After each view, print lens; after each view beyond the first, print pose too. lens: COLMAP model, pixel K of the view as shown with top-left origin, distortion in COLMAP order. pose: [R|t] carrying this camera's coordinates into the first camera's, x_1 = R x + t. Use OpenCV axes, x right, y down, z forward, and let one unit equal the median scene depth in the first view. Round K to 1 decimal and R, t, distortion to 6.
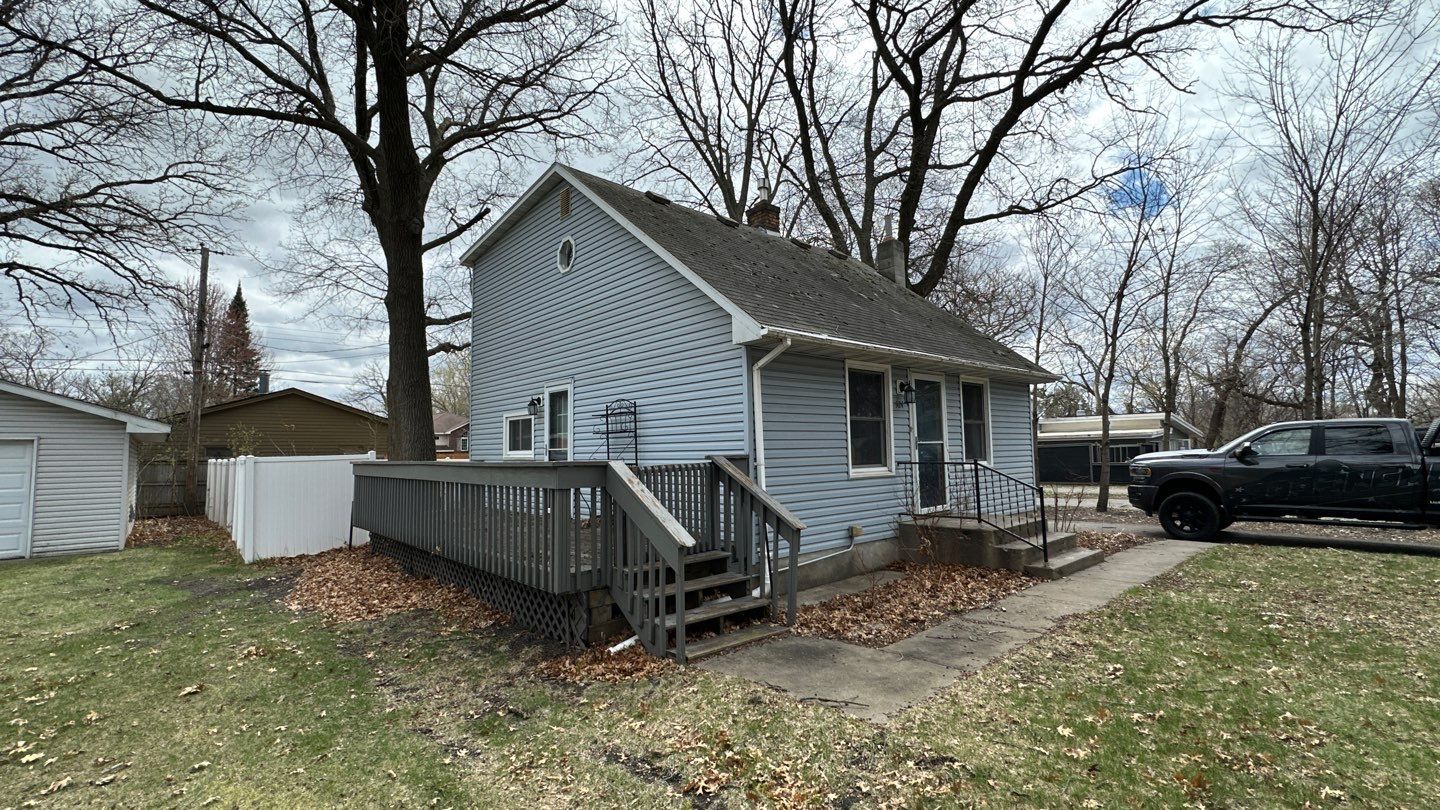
lens RADIAL K [[616.4, 0, 719.8], [0, 616.4, 405.8], [0, 0, 1]] dist [-0.000029, 0.000117]
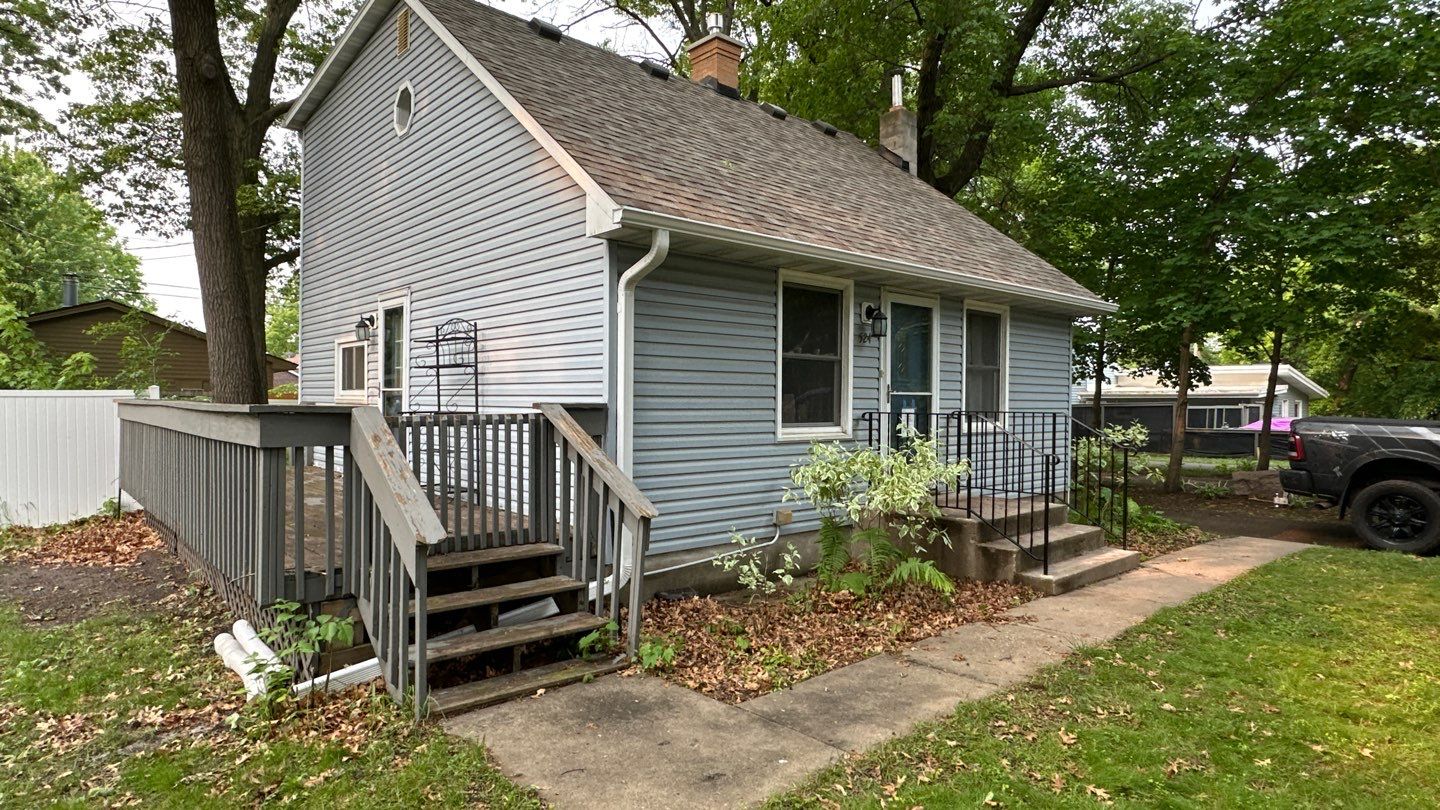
lens RADIAL K [[779.9, 0, 718.8], [0, 779.9, 407.9], [0, 0, 1]] dist [-0.002380, -0.000562]
pose [[0.999624, 0.026647, -0.006523, 0.148562], [-0.026006, 0.996132, 0.083936, 0.008091], [0.008734, -0.083735, 0.996450, 0.128006]]
